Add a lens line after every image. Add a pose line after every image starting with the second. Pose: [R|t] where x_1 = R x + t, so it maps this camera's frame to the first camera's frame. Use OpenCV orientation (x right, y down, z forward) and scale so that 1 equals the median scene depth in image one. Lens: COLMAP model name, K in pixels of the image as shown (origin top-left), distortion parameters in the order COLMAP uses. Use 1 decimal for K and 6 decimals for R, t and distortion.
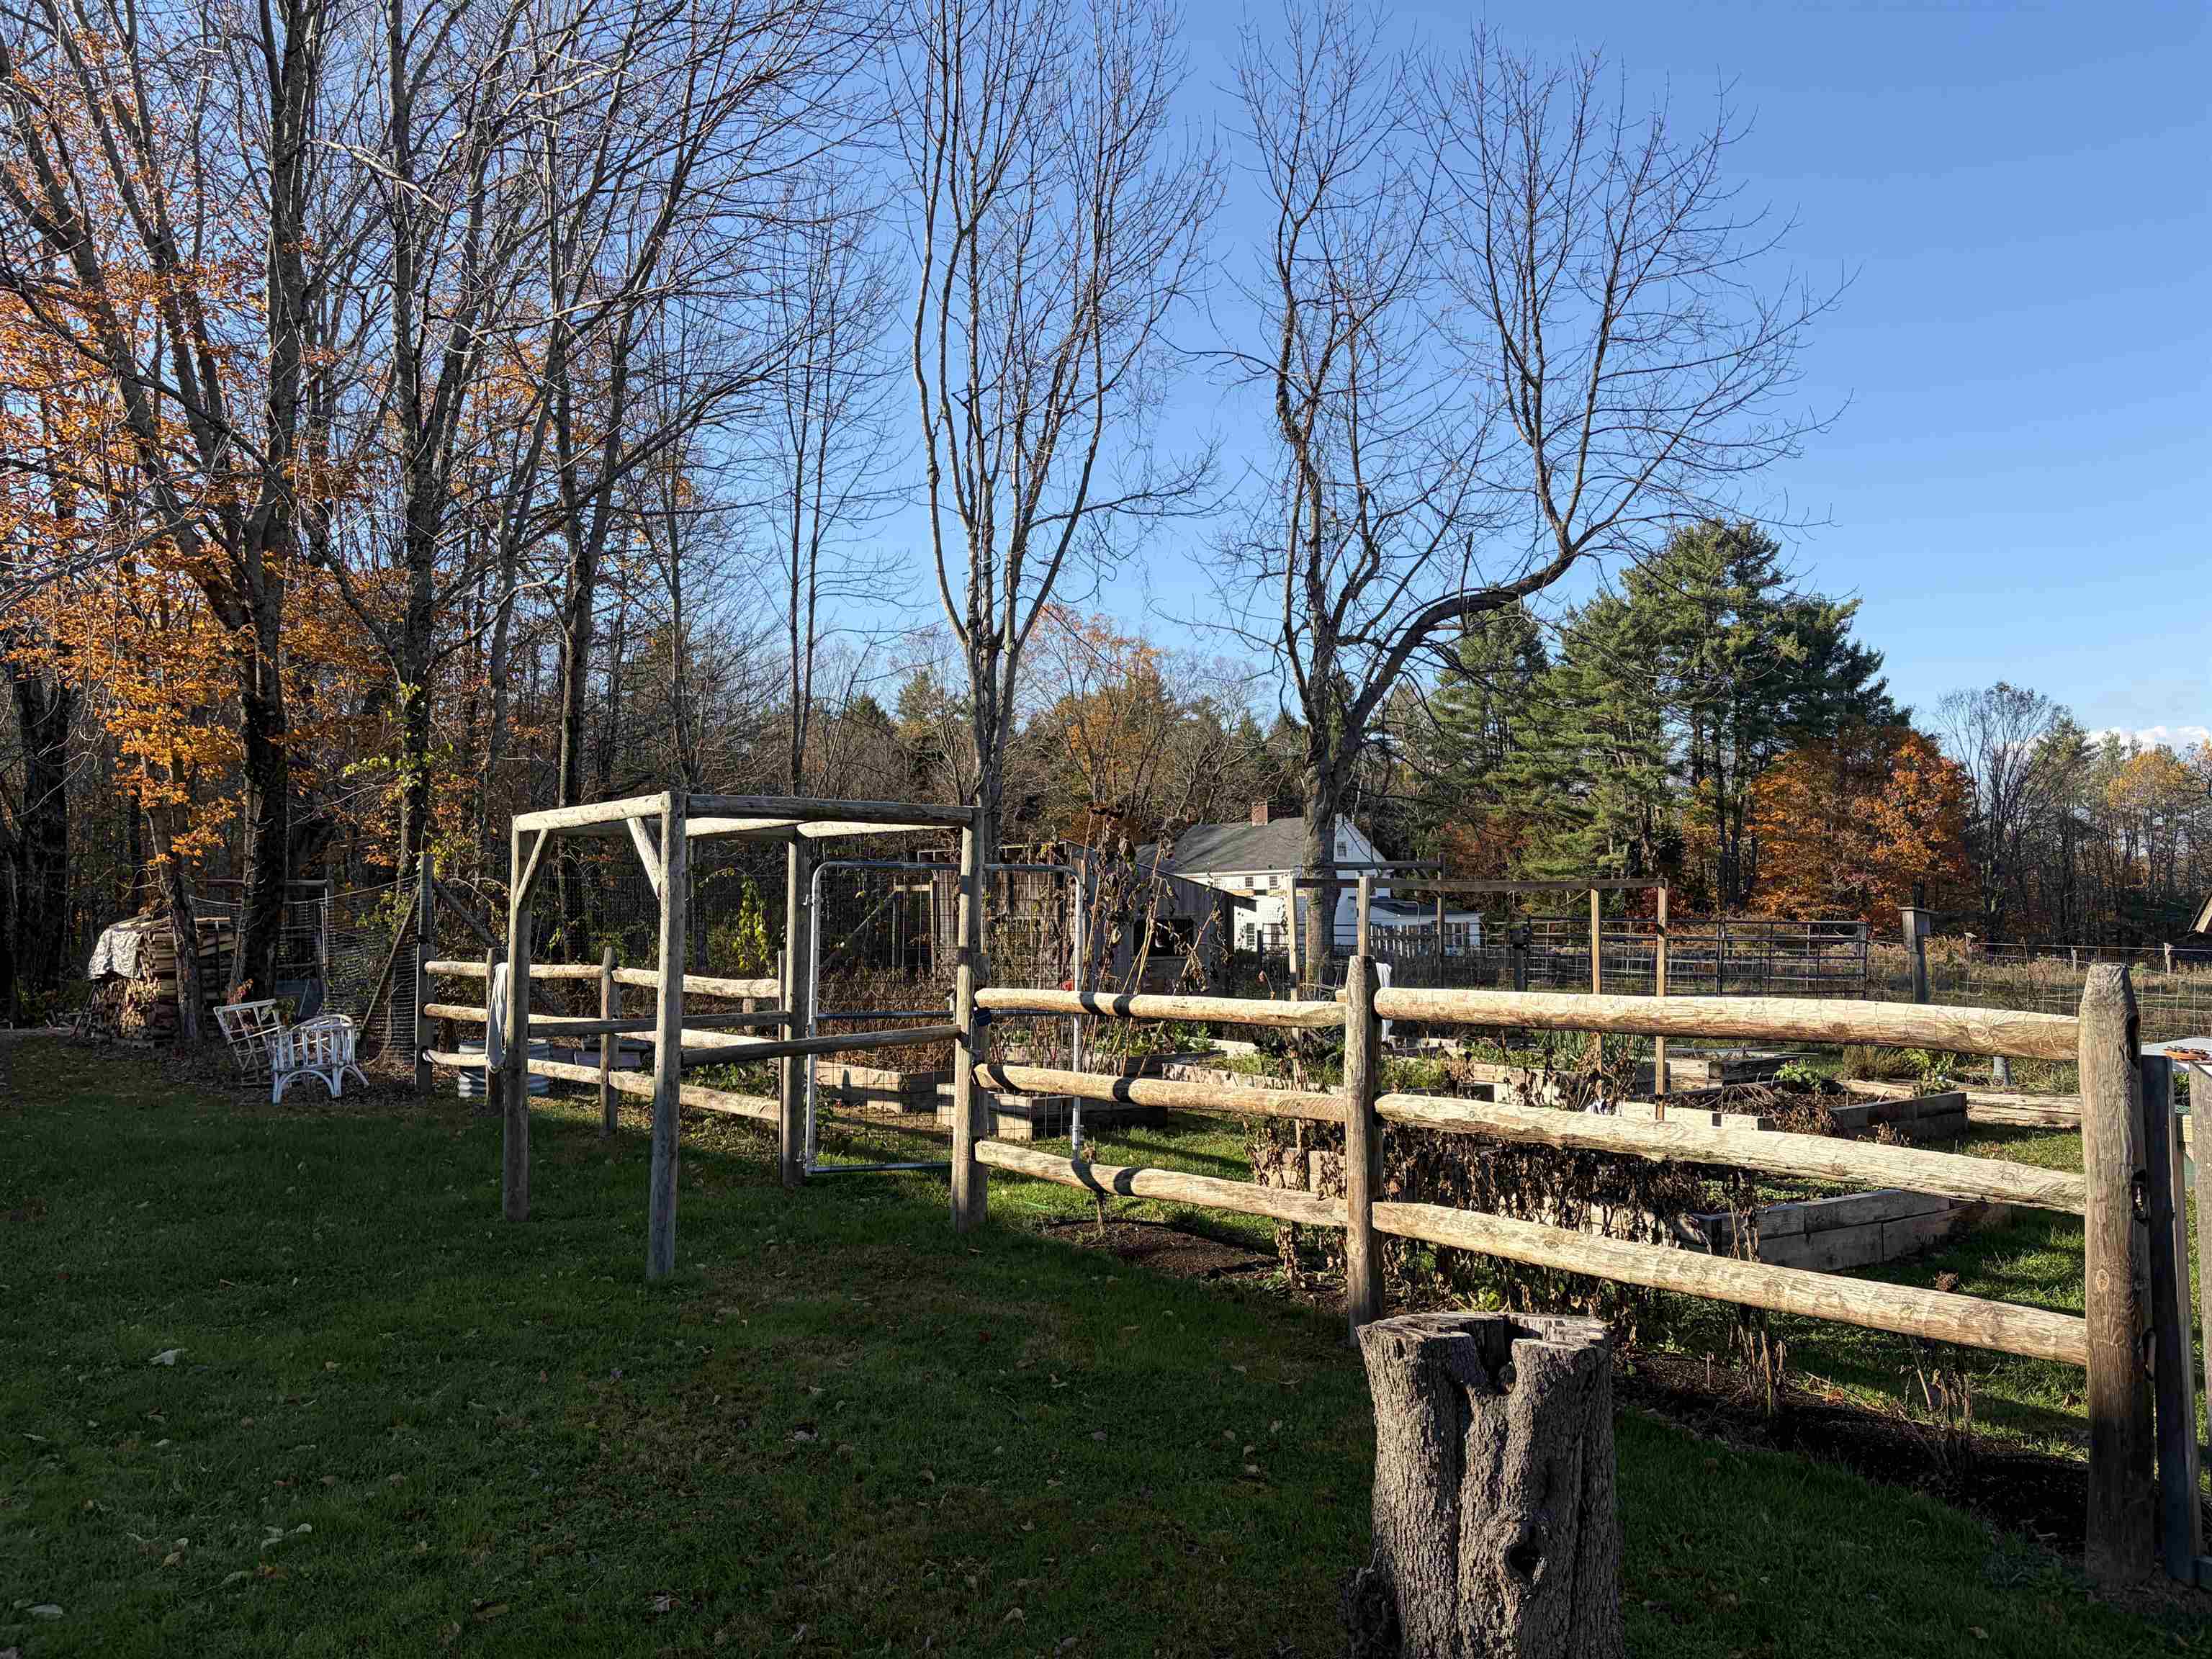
lens RADIAL K [[1668.9, 0, 1115.7], [0, 1668.9, 825.0], [0, 0, 1]] dist [0.074435, -0.077396]
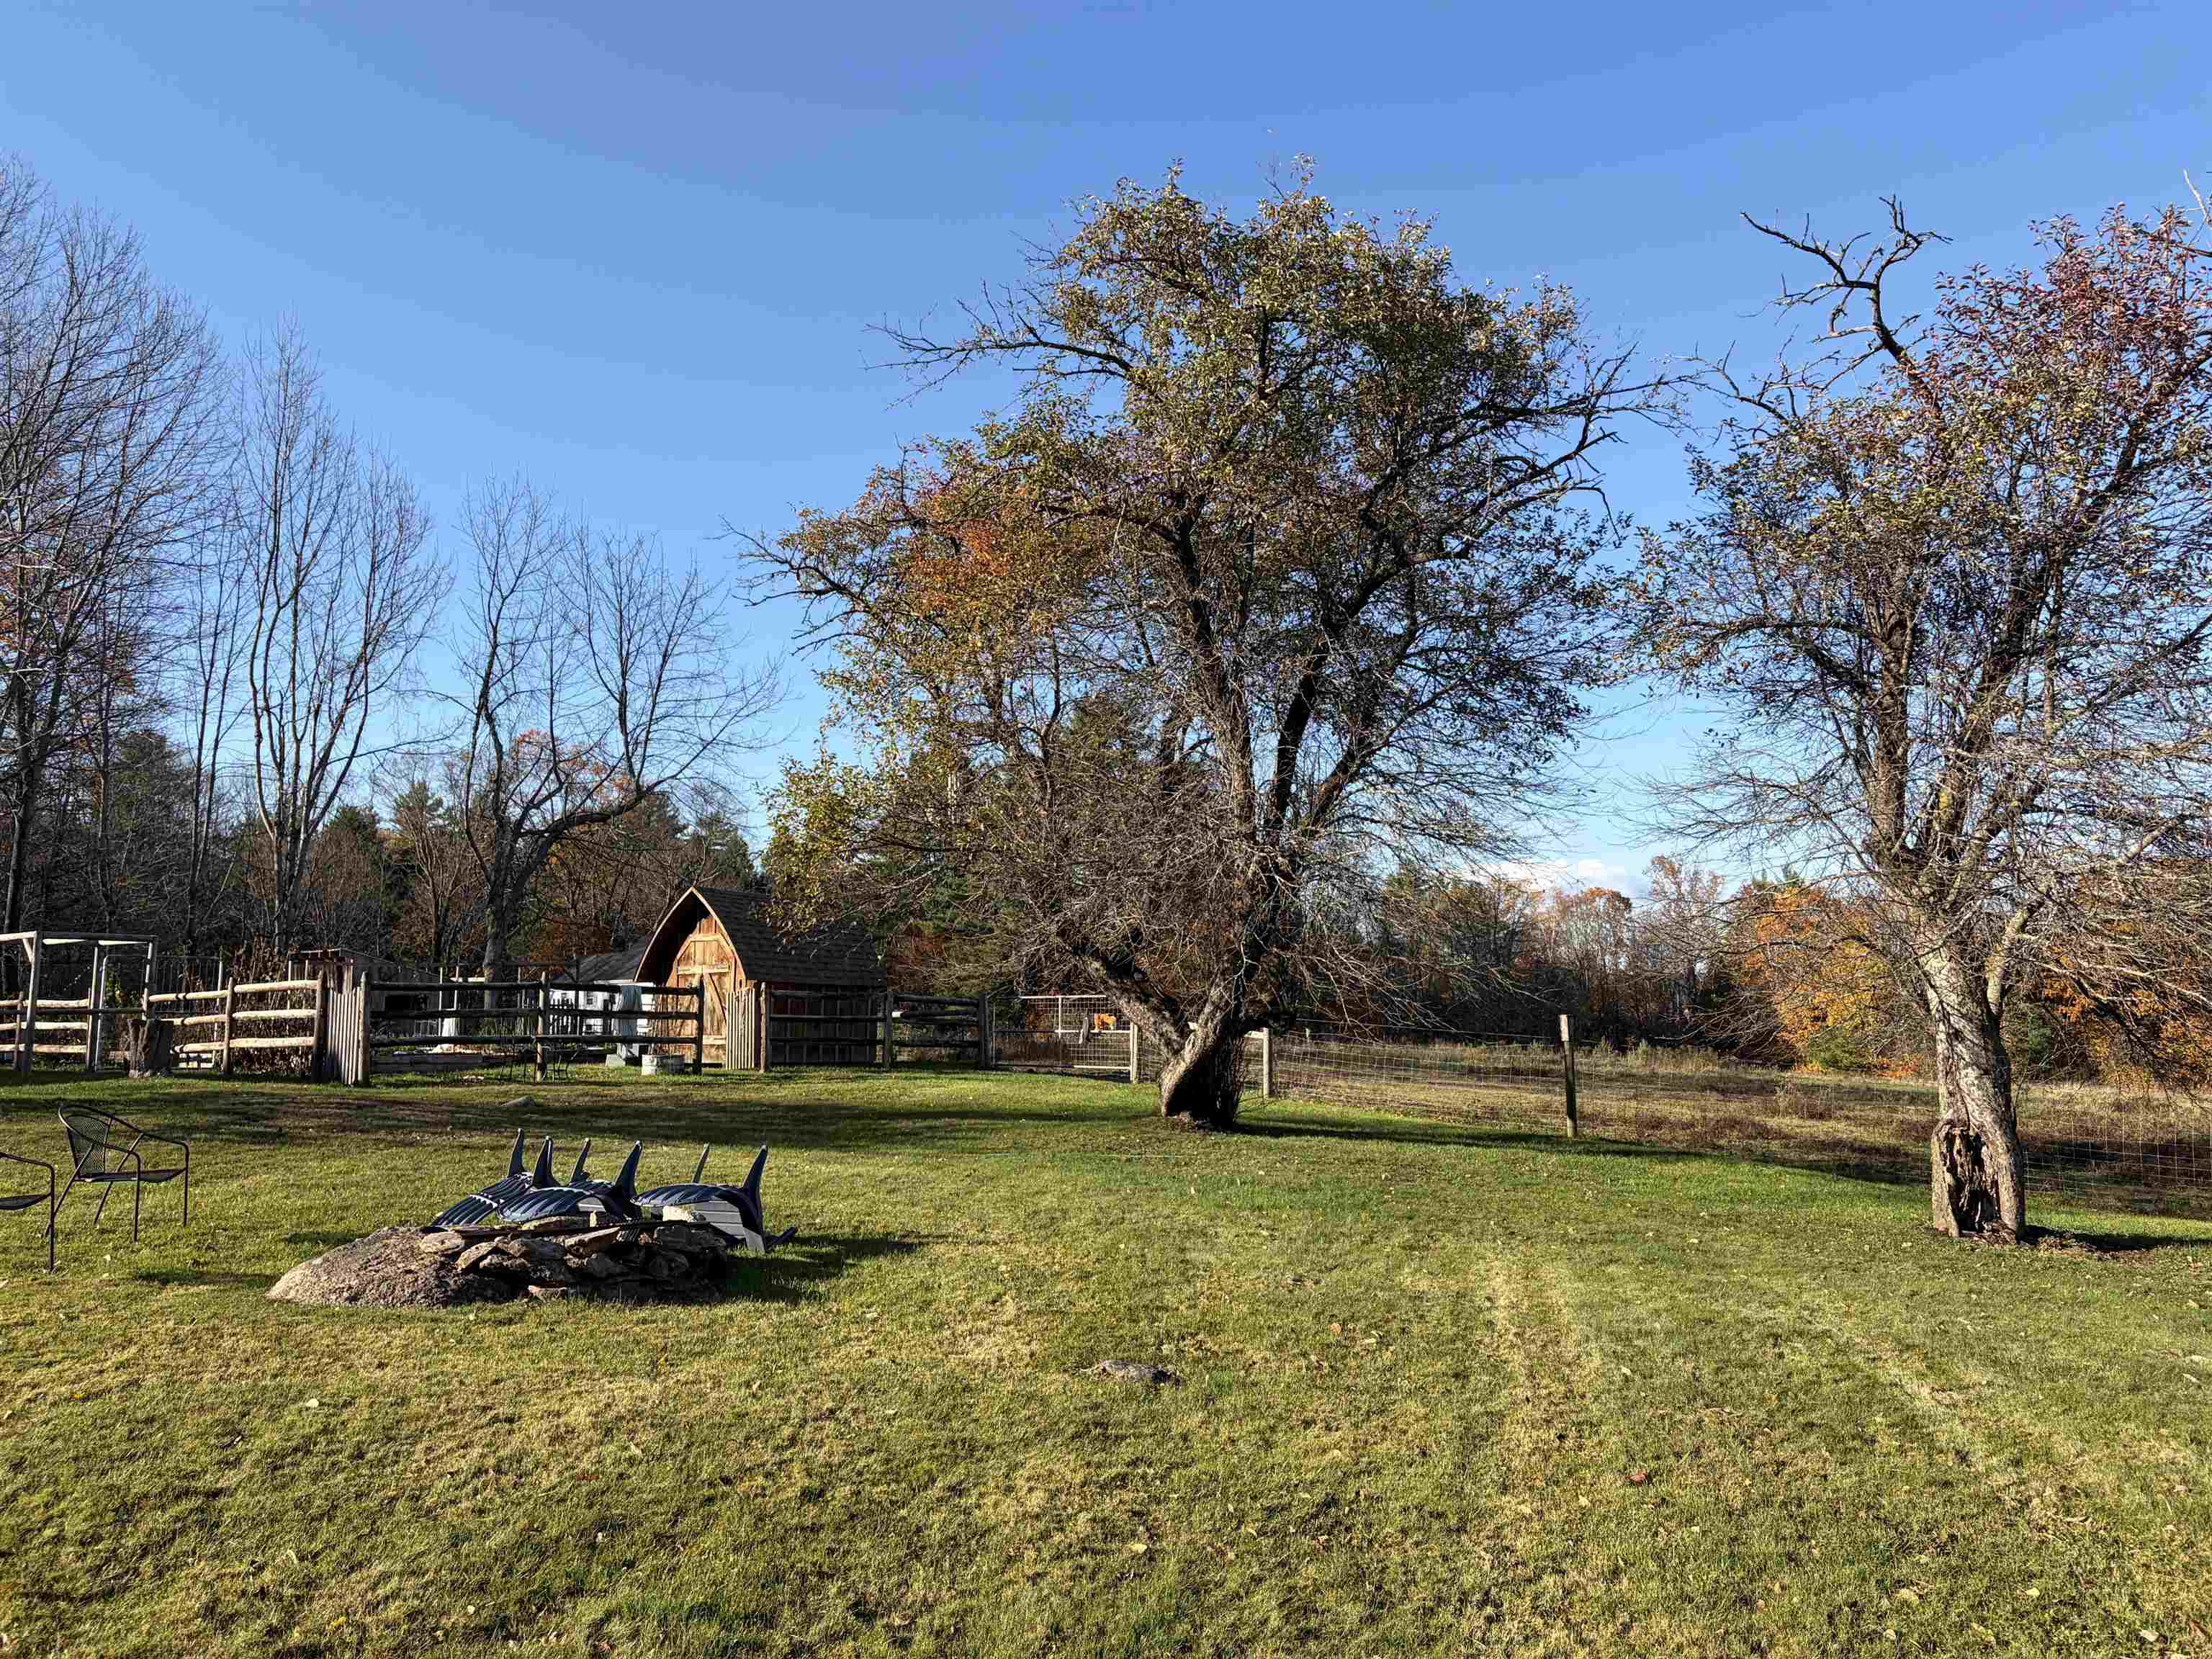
lens RADIAL K [[1668.9, 0, 1111.6], [0, 1668.9, 810.6], [0, 0, 1]] dist [0.074435, -0.077396]
pose [[0.967976, 0.030941, 0.249127, 0.673946], [-0.012396, 0.997056, -0.075666, -0.021273], [-0.250735, 0.070155, 0.965510, -1.977676]]
